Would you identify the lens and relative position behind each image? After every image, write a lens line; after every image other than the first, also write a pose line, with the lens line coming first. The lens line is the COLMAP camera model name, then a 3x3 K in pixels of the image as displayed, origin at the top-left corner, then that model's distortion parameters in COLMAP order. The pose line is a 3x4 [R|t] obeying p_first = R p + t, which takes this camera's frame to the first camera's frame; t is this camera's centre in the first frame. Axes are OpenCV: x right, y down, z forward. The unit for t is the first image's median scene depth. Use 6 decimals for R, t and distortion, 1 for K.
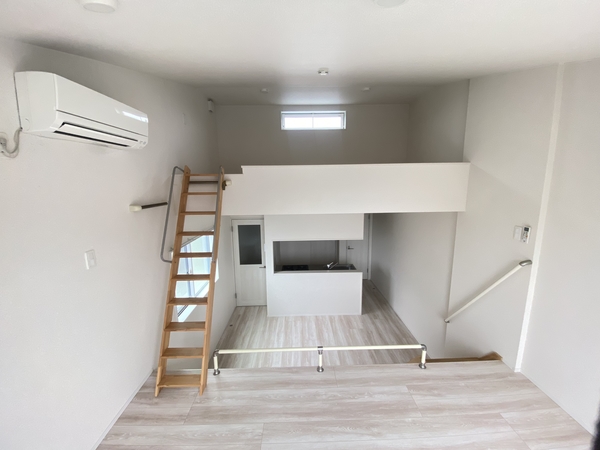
lens RADIAL K [[247.1, 0, 300.0], [0, 247.1, 225.0], [0, 0, 1]] dist [-0.000226, -0.000221]
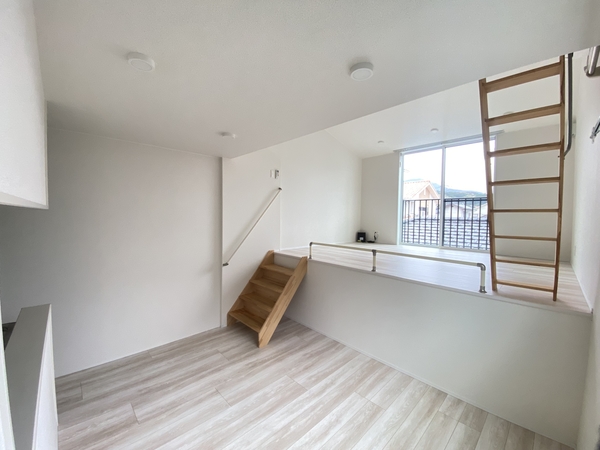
lens RADIAL K [[247.1, 0, 300.0], [0, 247.1, 225.0], [0, 0, 1]] dist [-0.000226, -0.000221]
pose [[-0.680876, -0.028055, 0.731861, -0.253095], [0.117417, 0.982160, 0.146887, 0.068626], [-0.722926, 0.185945, -0.665434, 0.951796]]
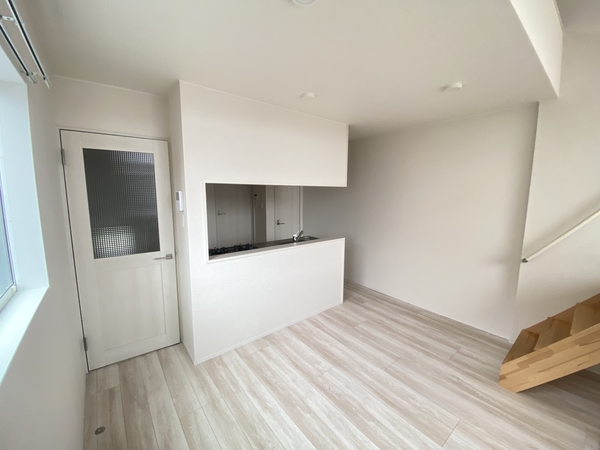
lens RADIAL K [[245.2, 0, 301.8], [0, 245.2, 230.4], [0, 0, 1]] dist [-0.014643, -0.000481]
pose [[0.785426, -0.083636, 0.613279, -0.236361], [0.088442, 0.995826, 0.022538, 0.146052], [-0.612604, 0.036538, 0.789545, 0.552727]]
